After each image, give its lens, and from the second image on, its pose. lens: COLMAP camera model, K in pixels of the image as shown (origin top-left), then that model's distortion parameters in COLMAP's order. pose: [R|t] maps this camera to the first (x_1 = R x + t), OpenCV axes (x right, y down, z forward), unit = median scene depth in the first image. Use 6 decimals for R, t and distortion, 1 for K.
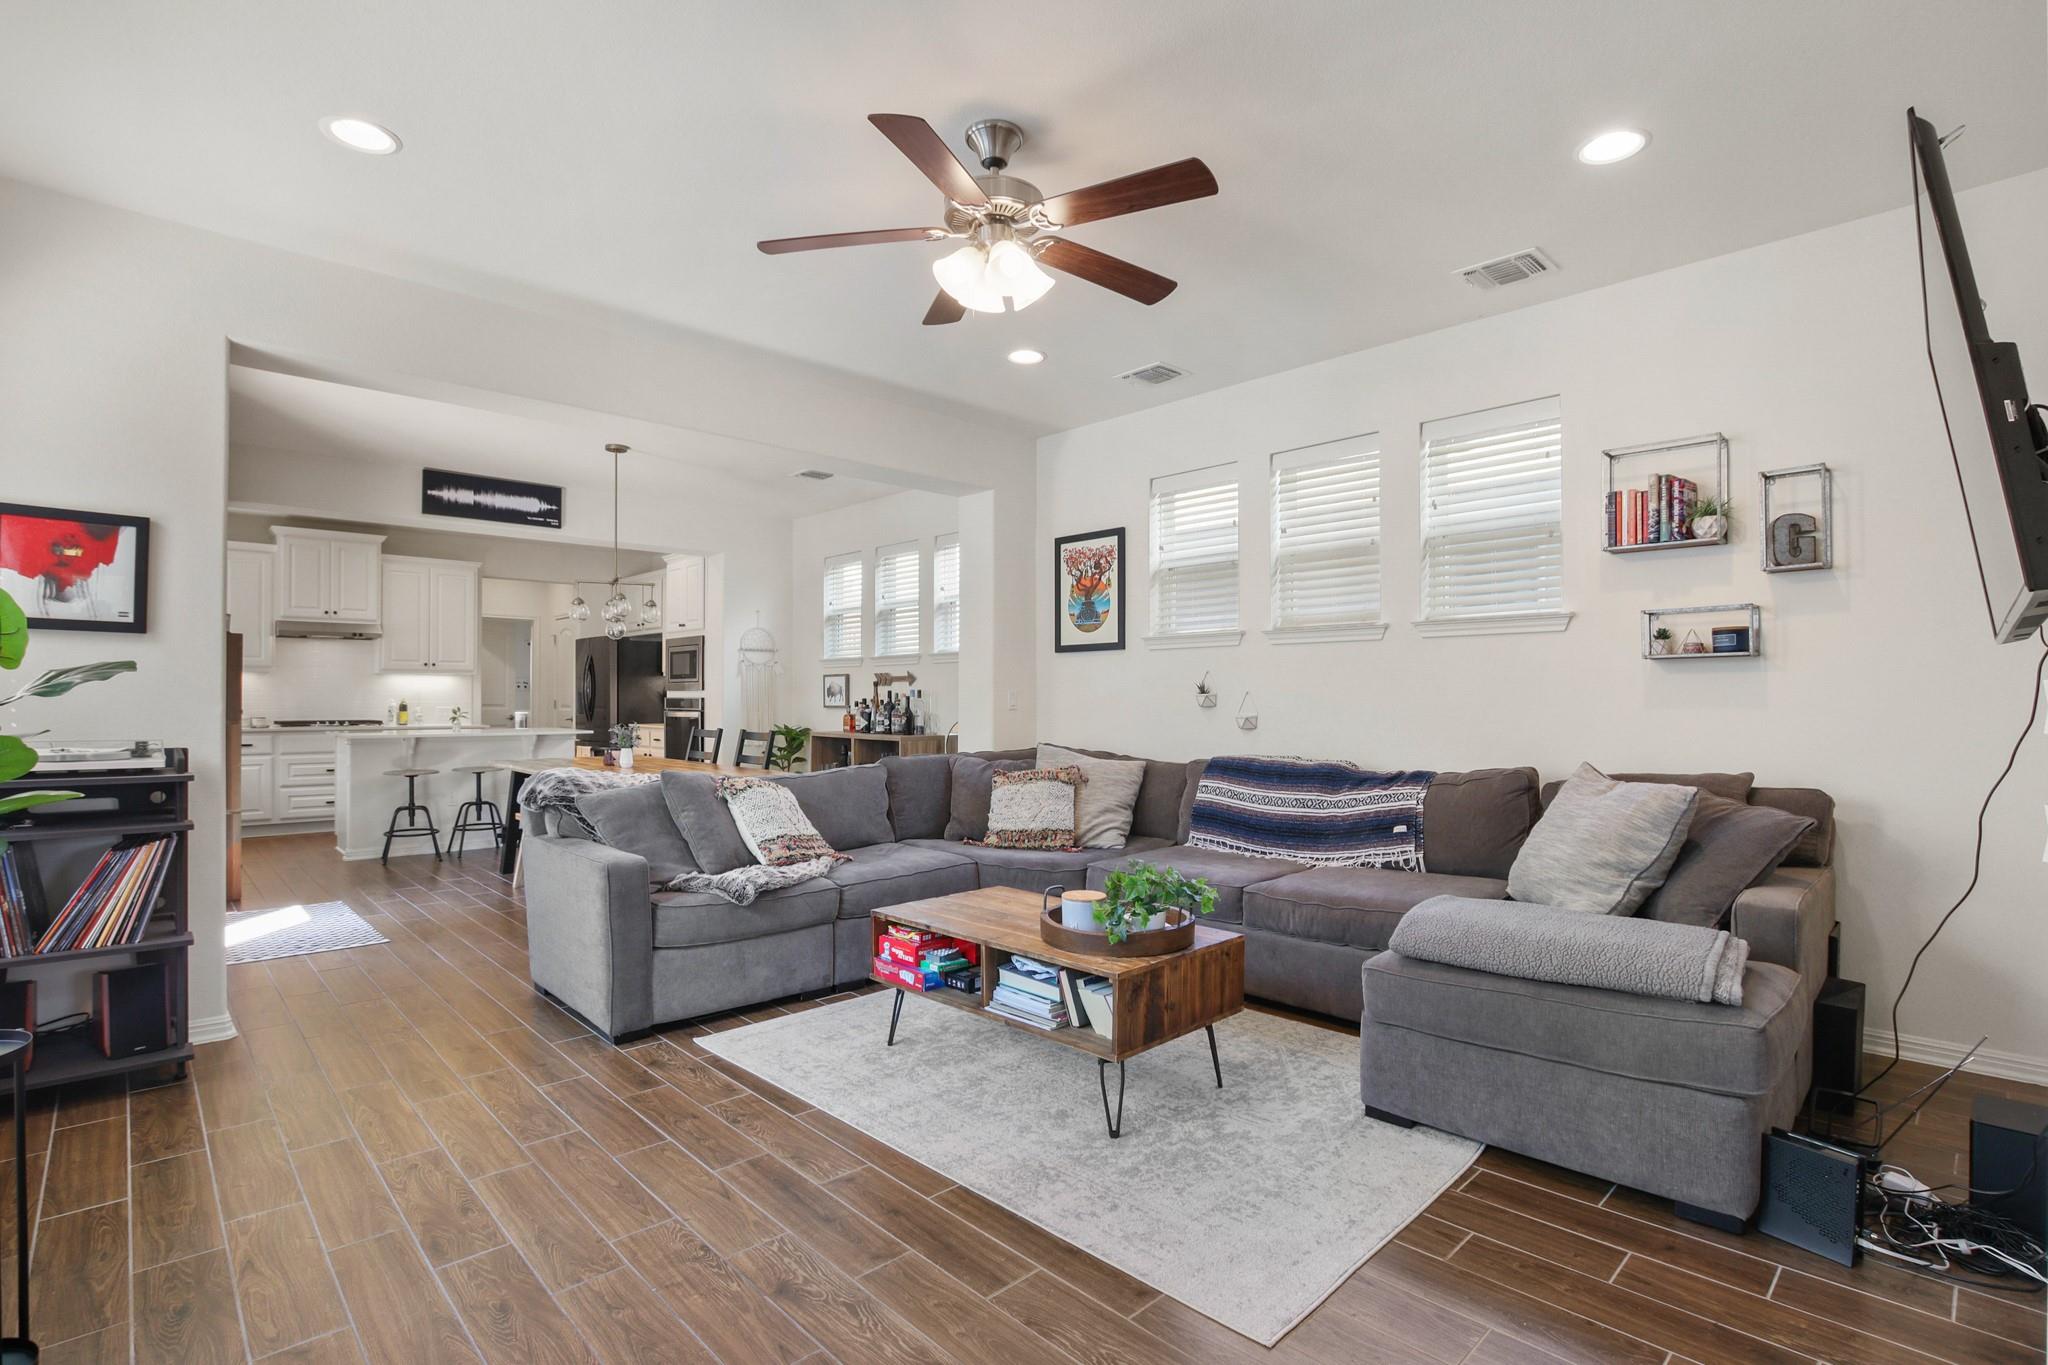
lens RADIAL K [[980.0, 0, 1058.9], [0, 980.0, 692.7], [0, 0, 1]] dist [-0.036188, 0.000686]
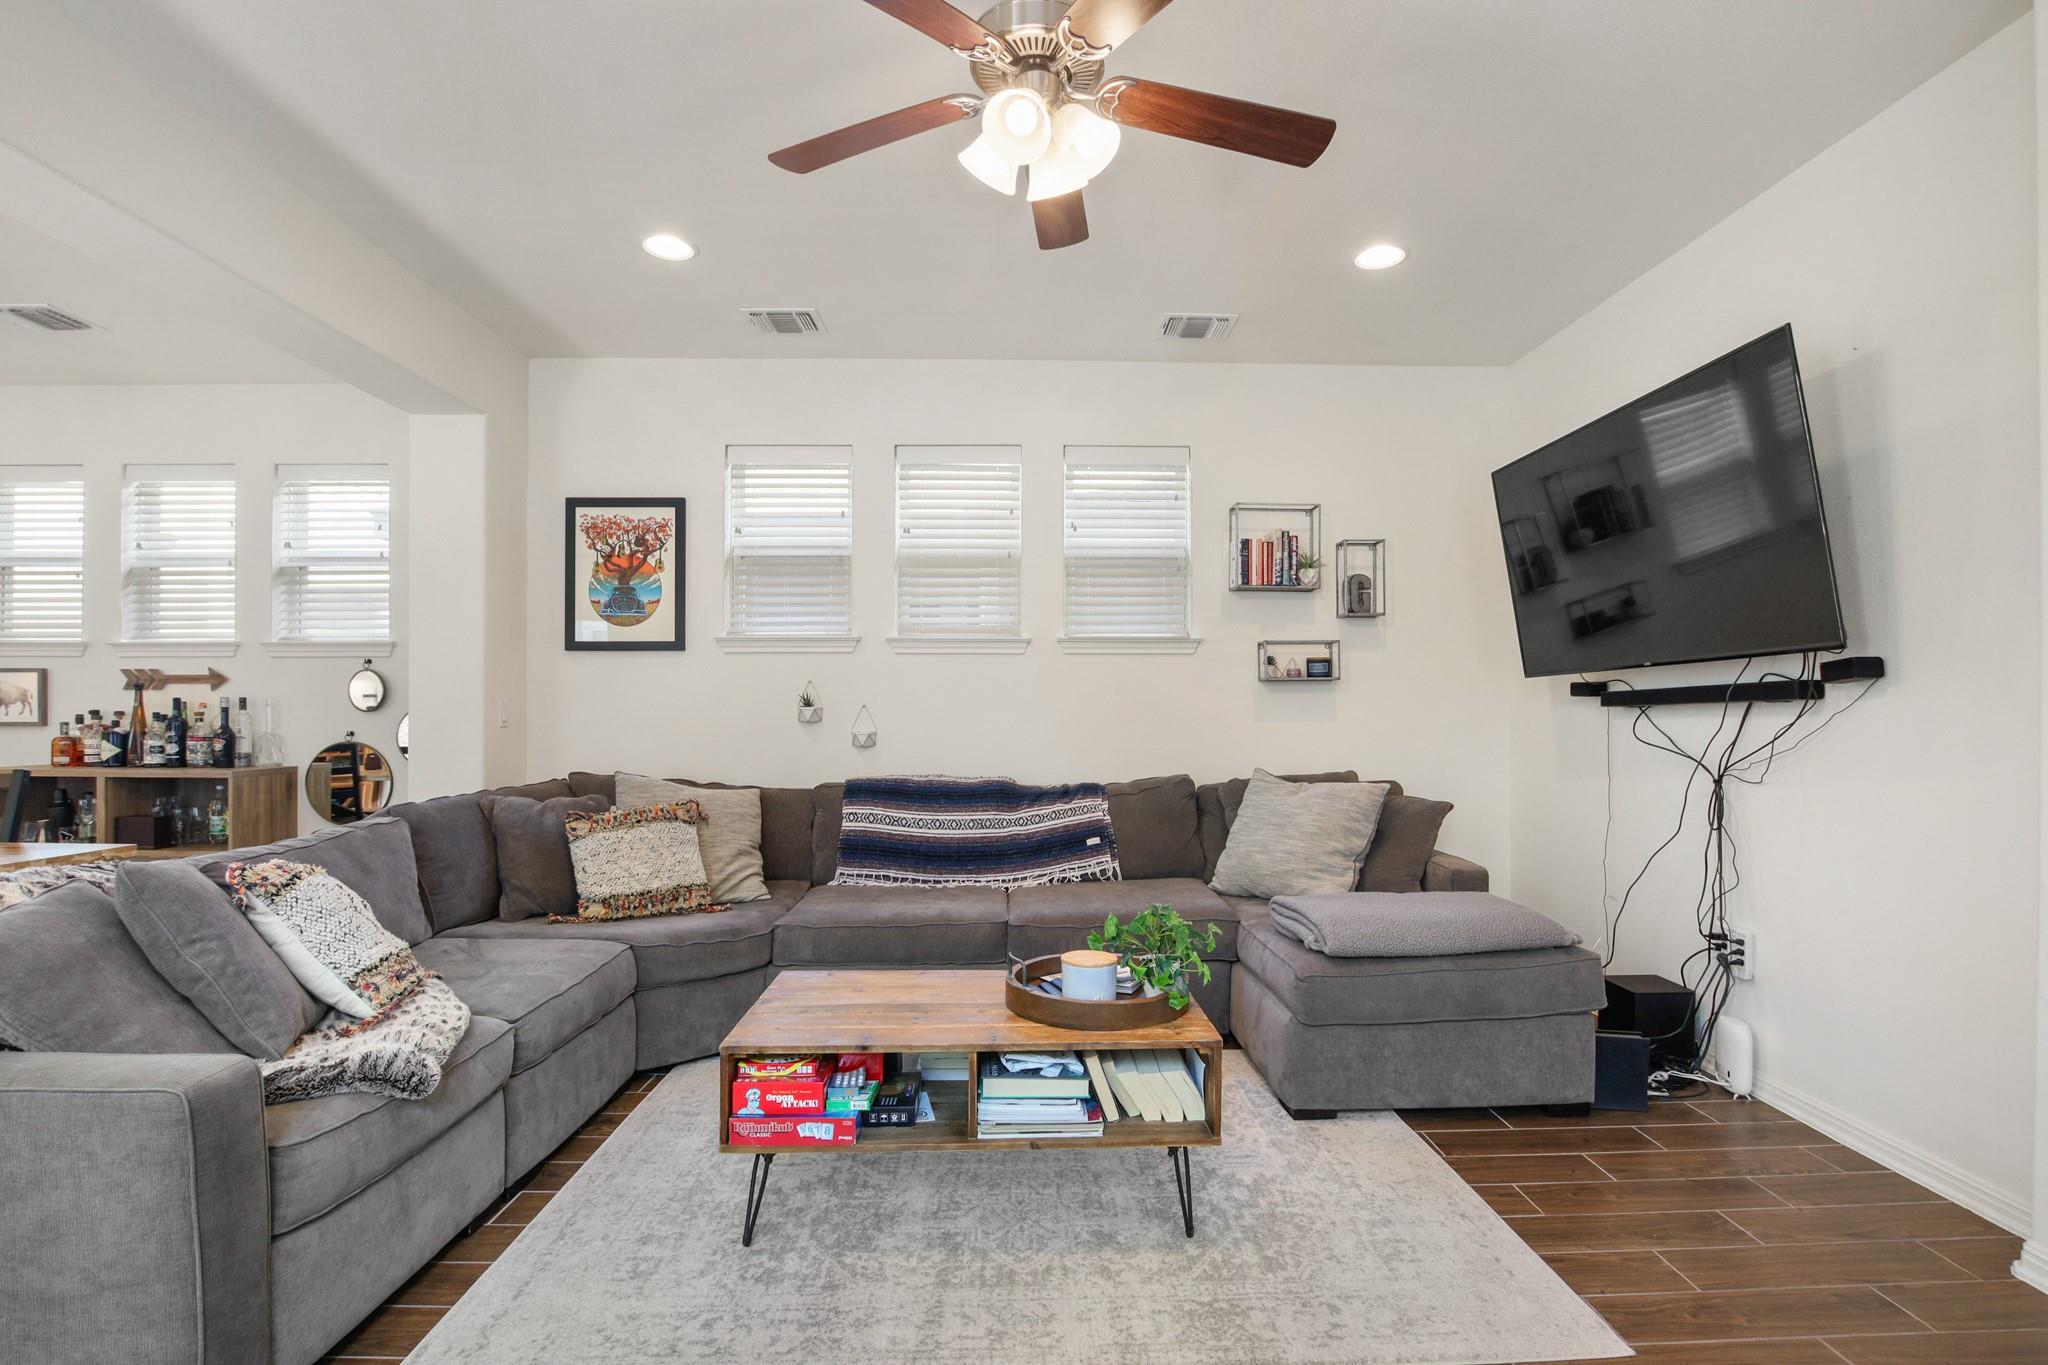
lens RADIAL K [[950.4, 0, 1057.6], [0, 950.4, 709.9], [0, 0, 1]] dist [-0.034189, 0.000733]
pose [[0.682555, 0.004151, 0.730822, -0.313303], [-0.006765, 0.999977, 0.000638, 0.001705], [-0.730803, -0.005379, 0.682568, 0.270887]]
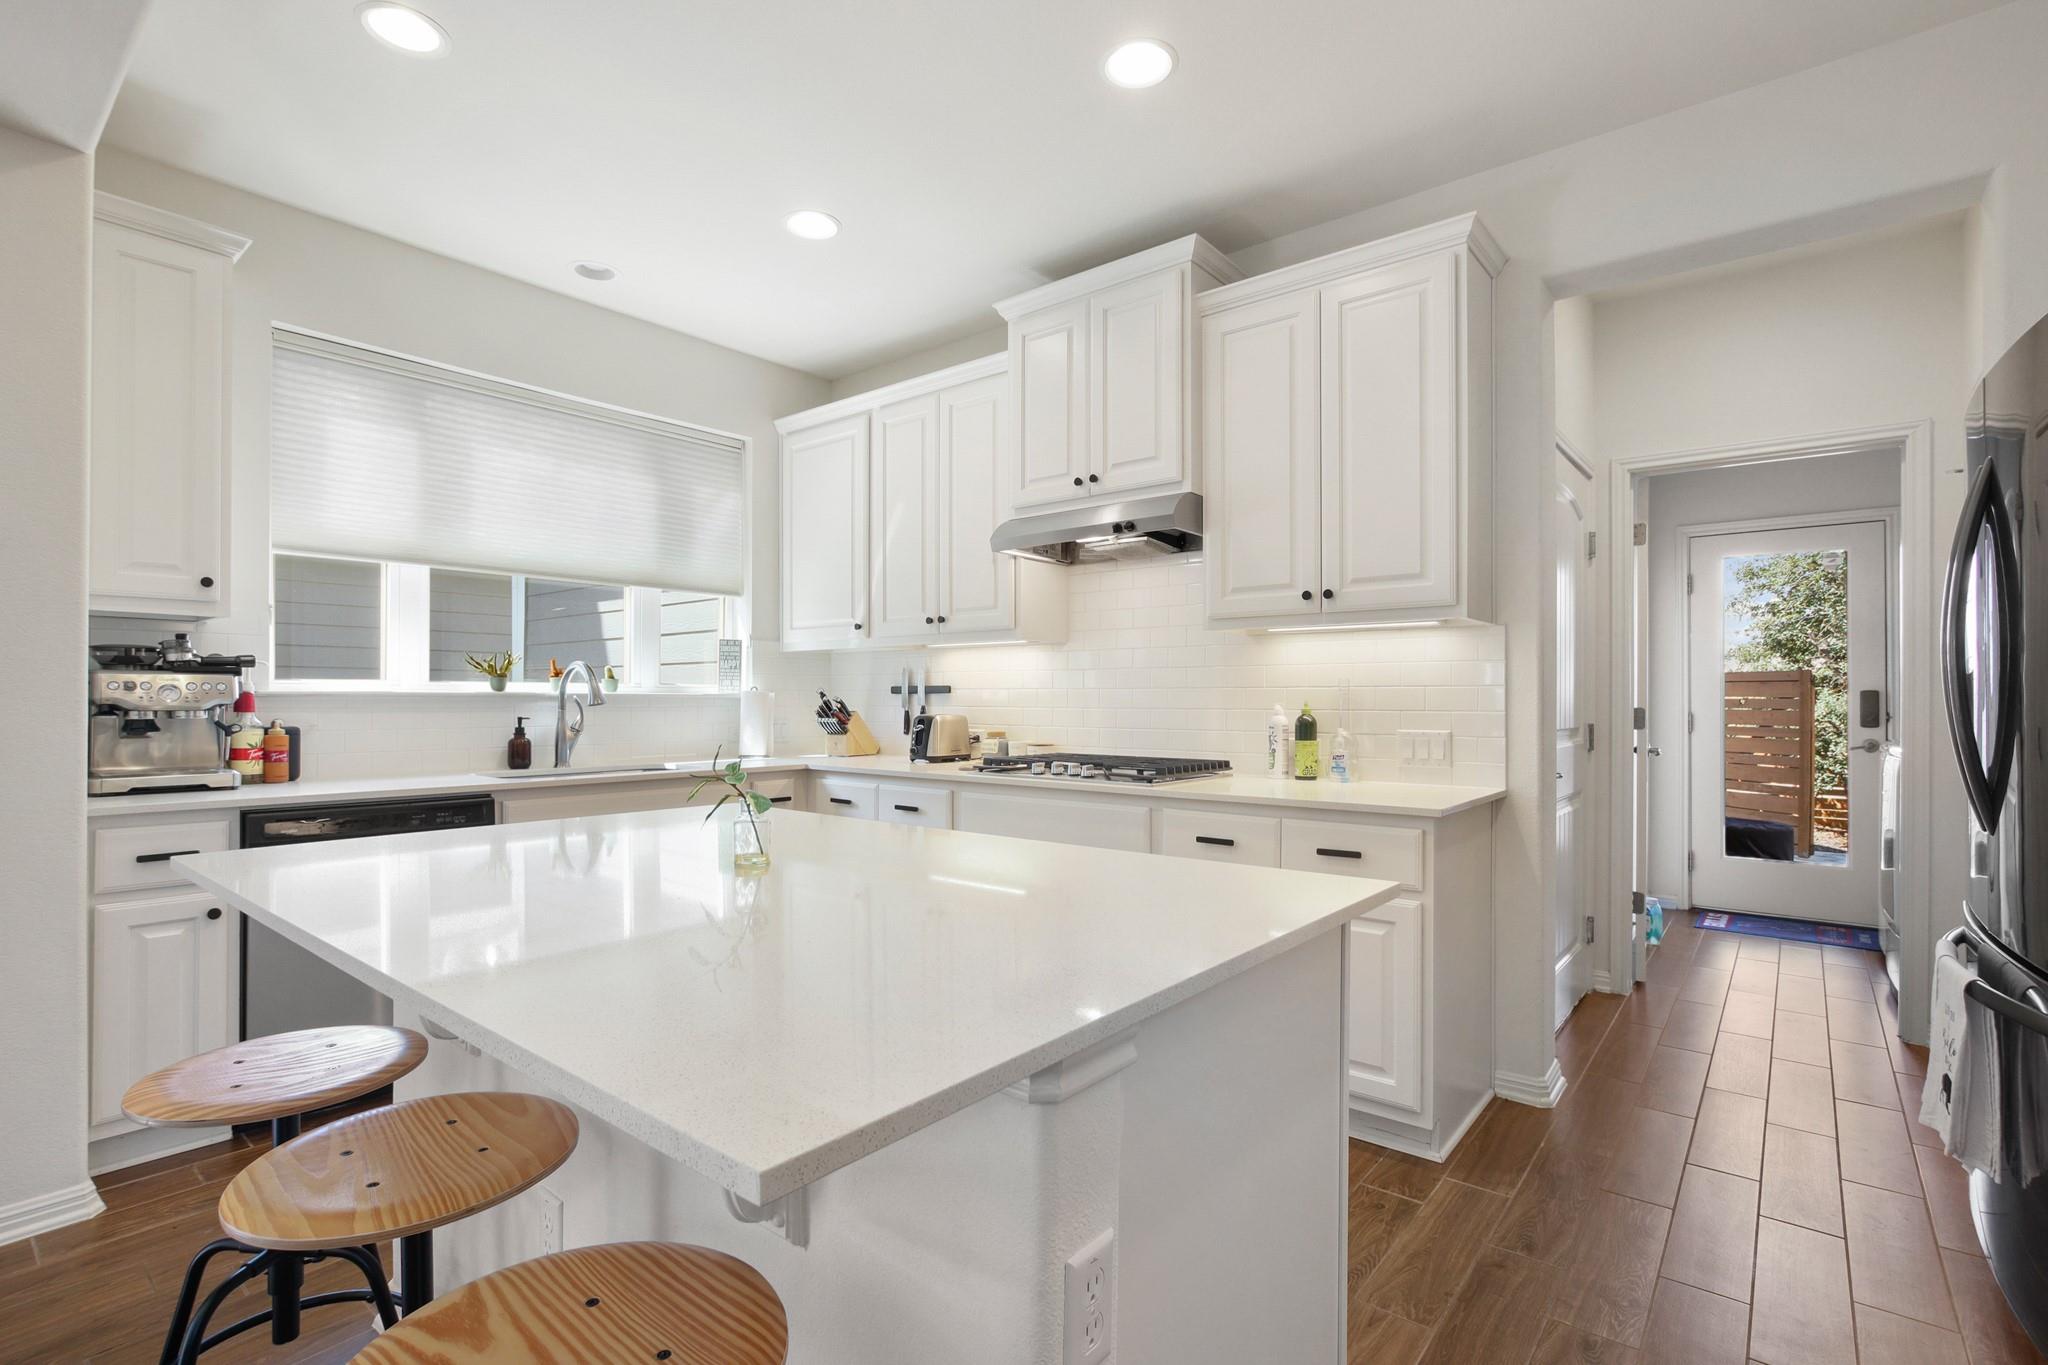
lens RADIAL K [[925.7, 0, 1058.8], [0, 925.7, 697.7], [0, 0, 1]] dist [-0.037733, 0.004962]
pose [[0.120149, -0.004793, -0.992744, -0.642035], [0.005653, 0.999975, -0.004144, 0.009100], [0.992740, -0.005114, 0.120173, 1.549967]]
